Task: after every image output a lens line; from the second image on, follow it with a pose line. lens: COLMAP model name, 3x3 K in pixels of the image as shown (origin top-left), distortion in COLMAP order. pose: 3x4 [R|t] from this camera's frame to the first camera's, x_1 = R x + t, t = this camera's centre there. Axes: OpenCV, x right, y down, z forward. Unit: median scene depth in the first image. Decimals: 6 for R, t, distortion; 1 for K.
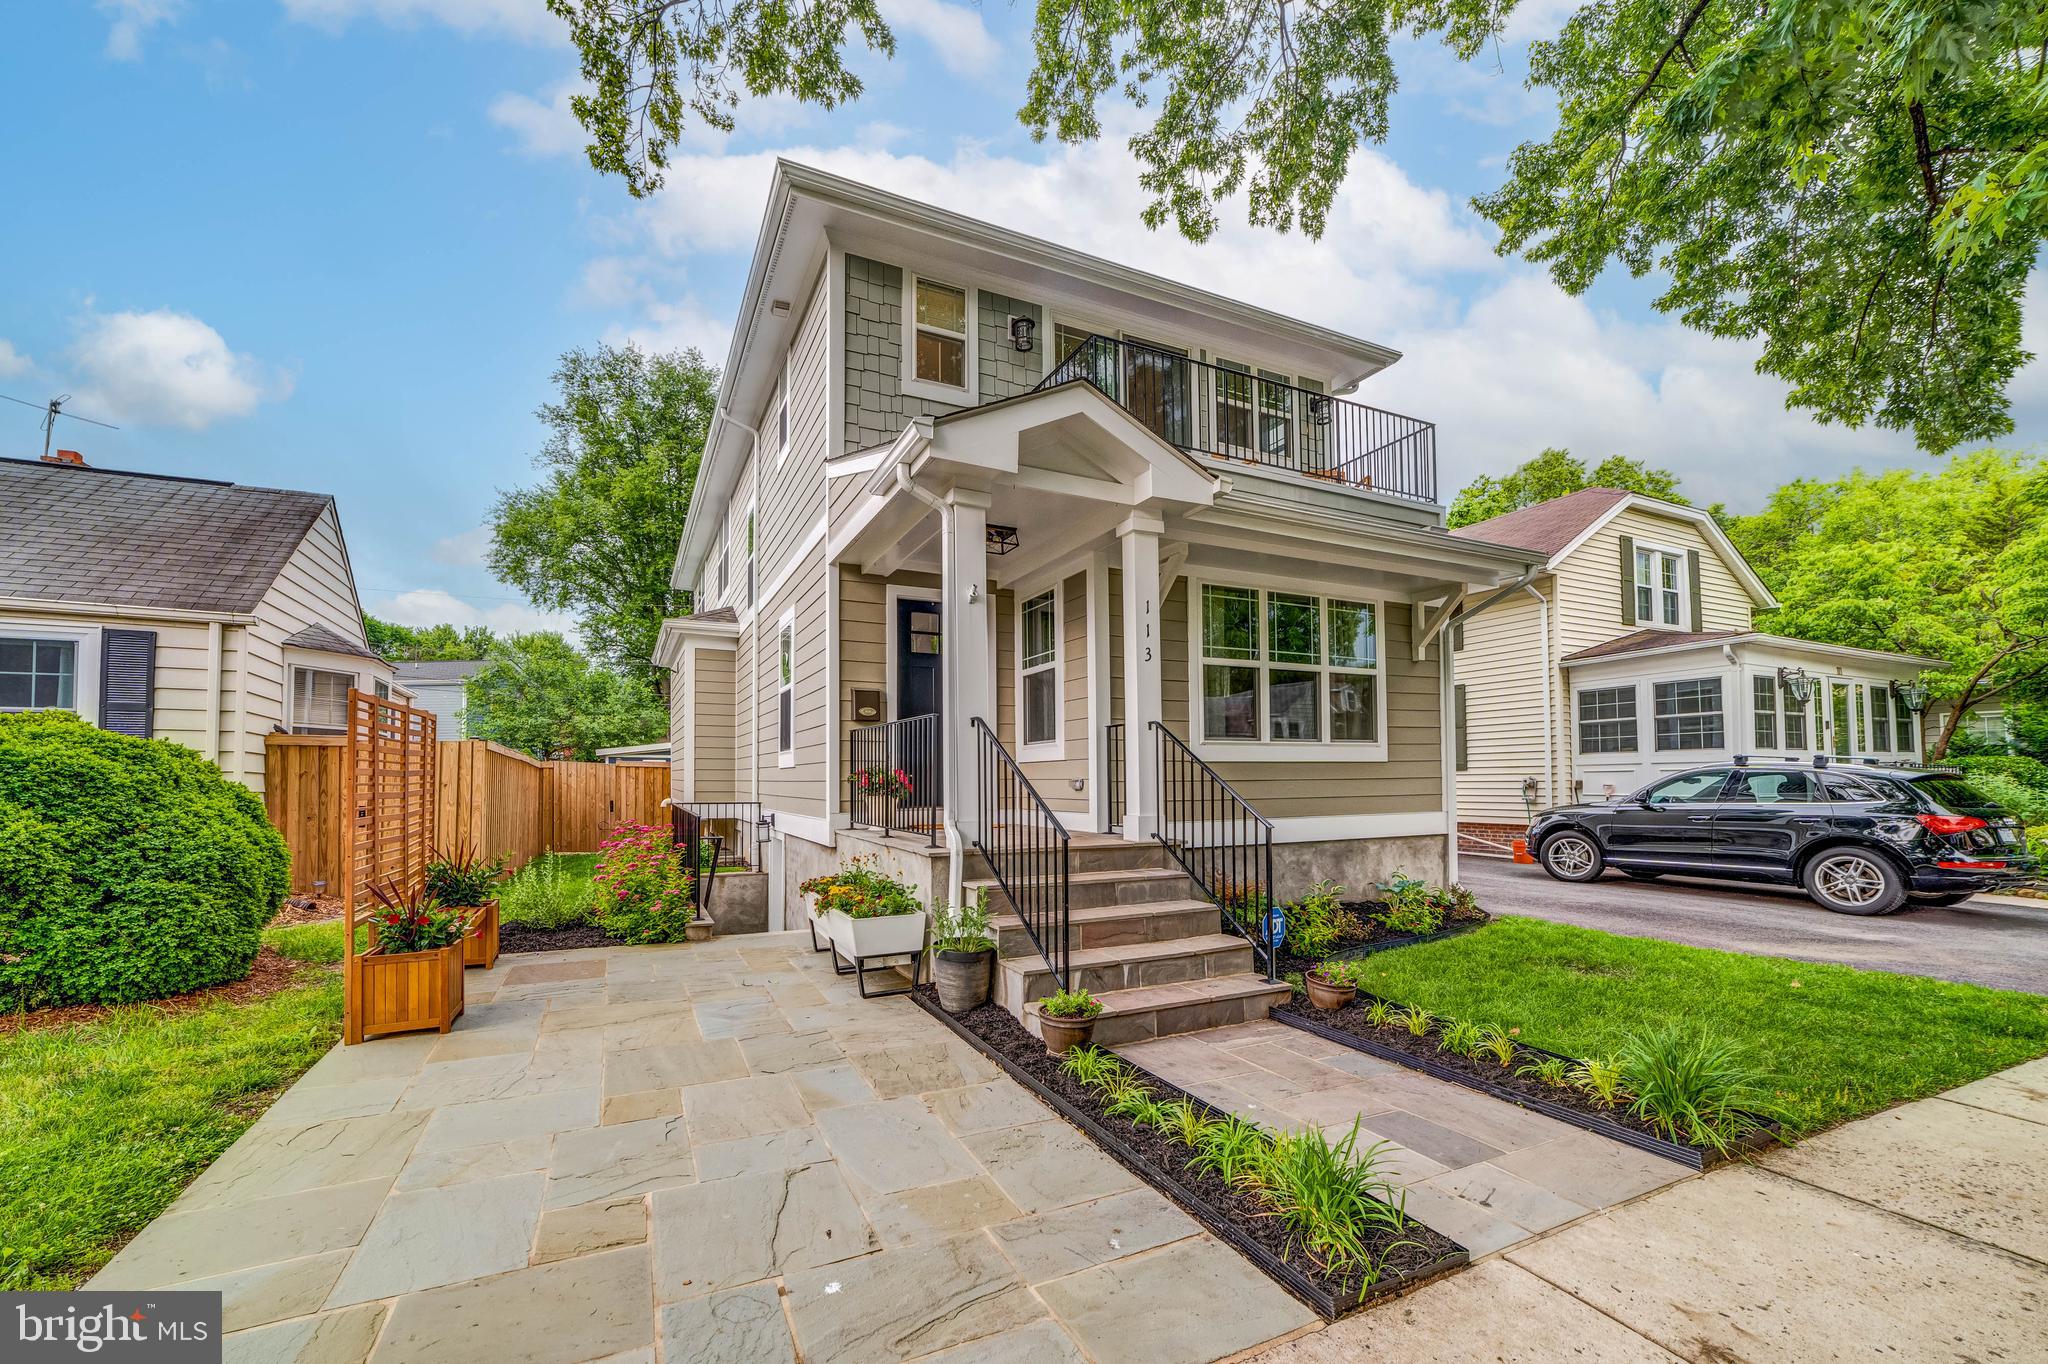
lens RADIAL K [[819.0, 0, 1023.4], [0, 819.0, 733.2], [0, 0, 1]] dist [0.008686, 0.000114]
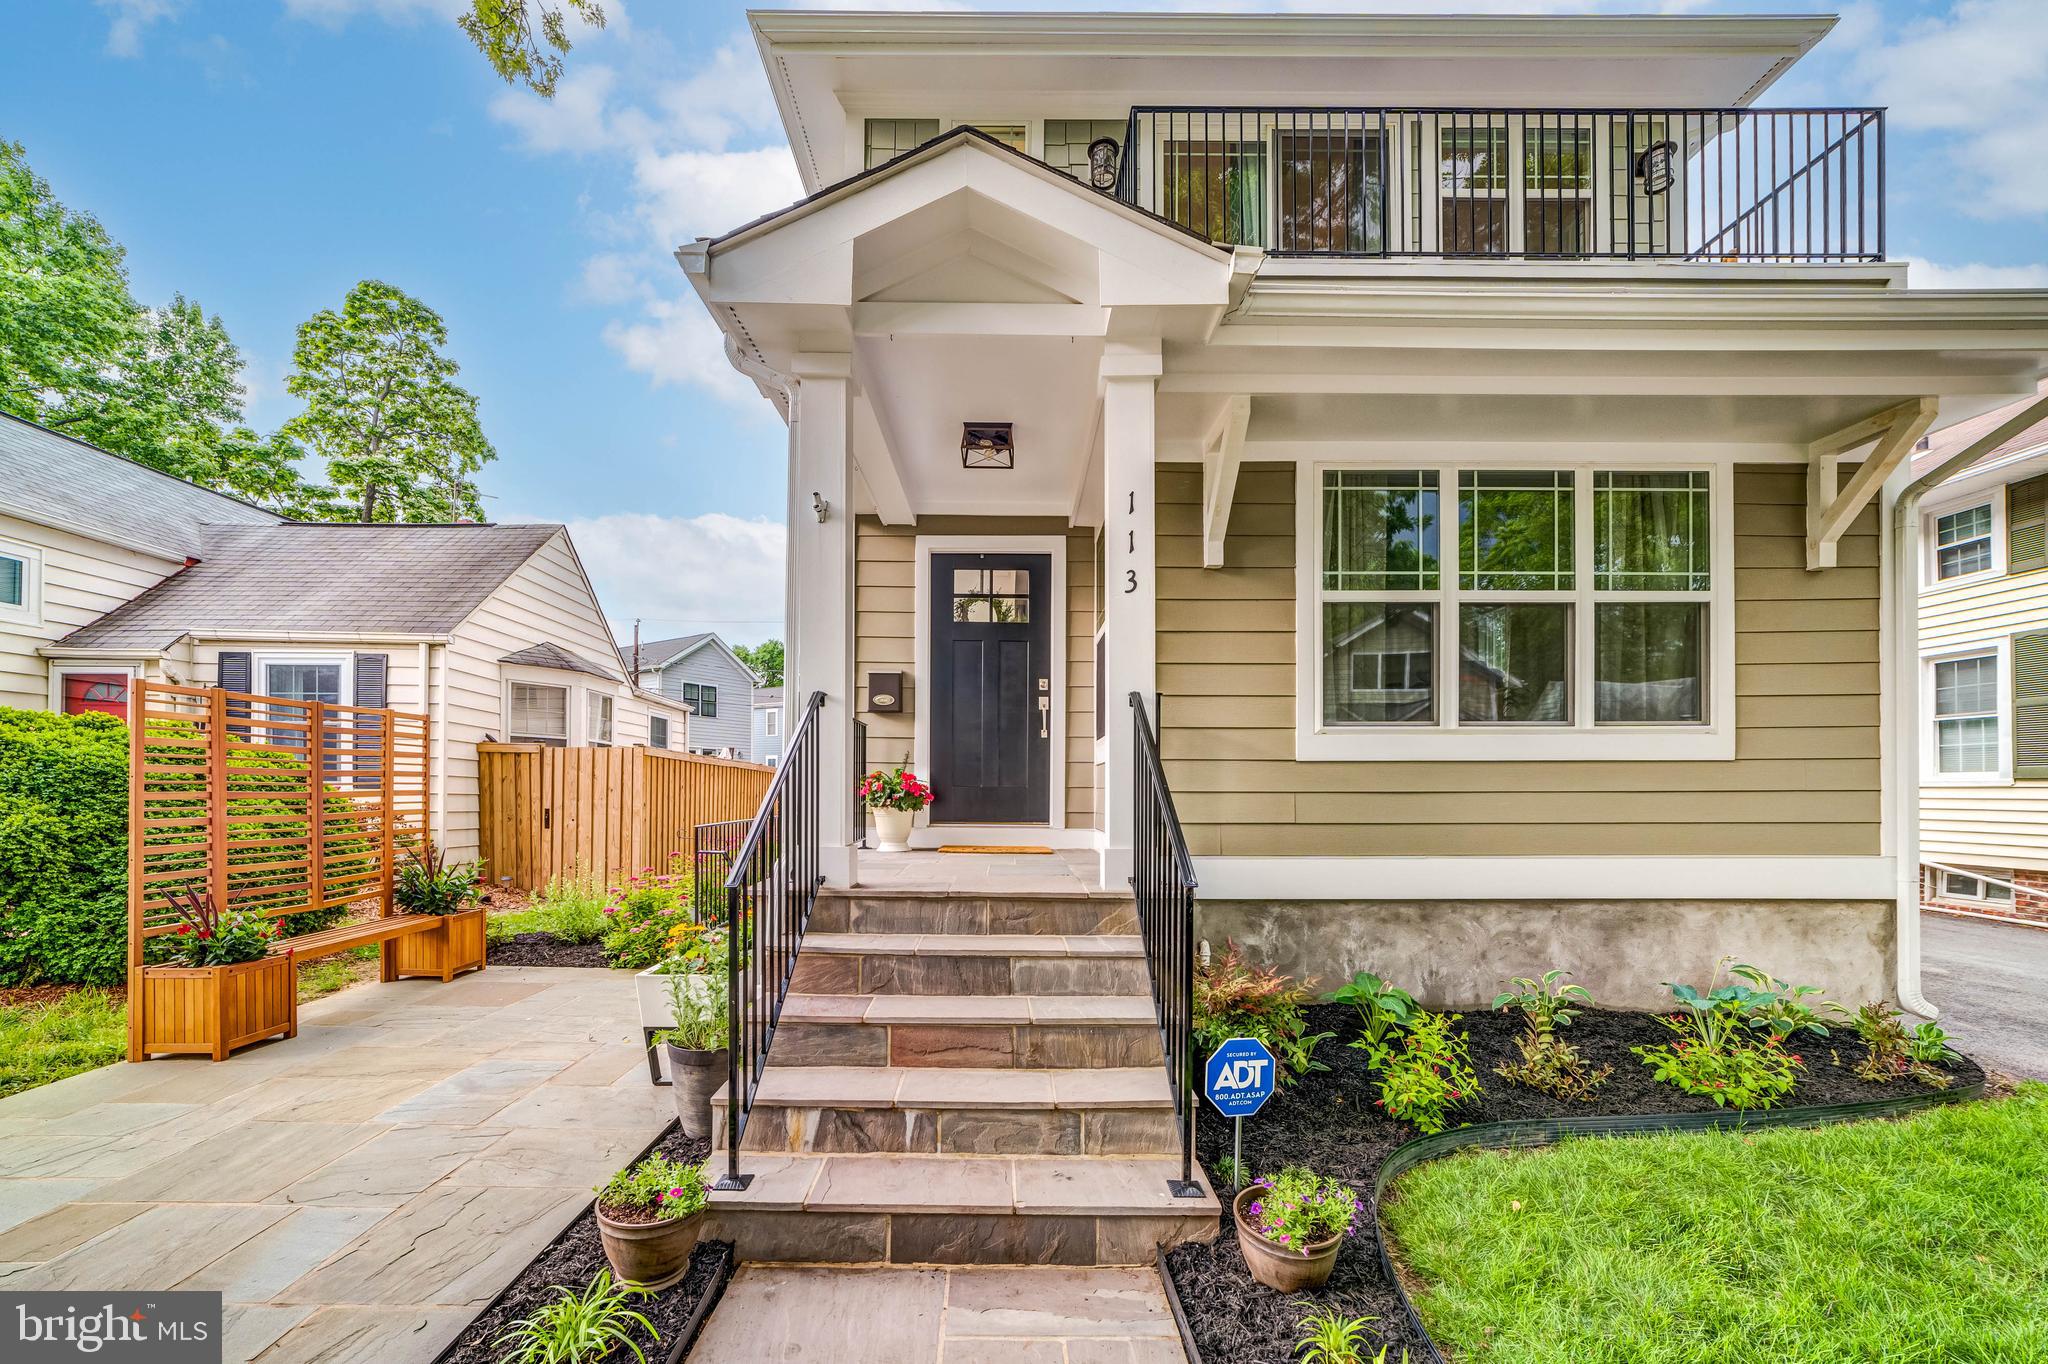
lens RADIAL K [[855.8, 0, 1018.7], [0, 855.8, 770.1], [0, 0, 1]] dist [-0.011968, 0.007811]
pose [[0.905333, -0.000605, -0.424703, 0.267954], [0.013576, 0.999529, 0.027517, 0.019558], [0.424486, -0.030678, 0.904915, 0.305200]]
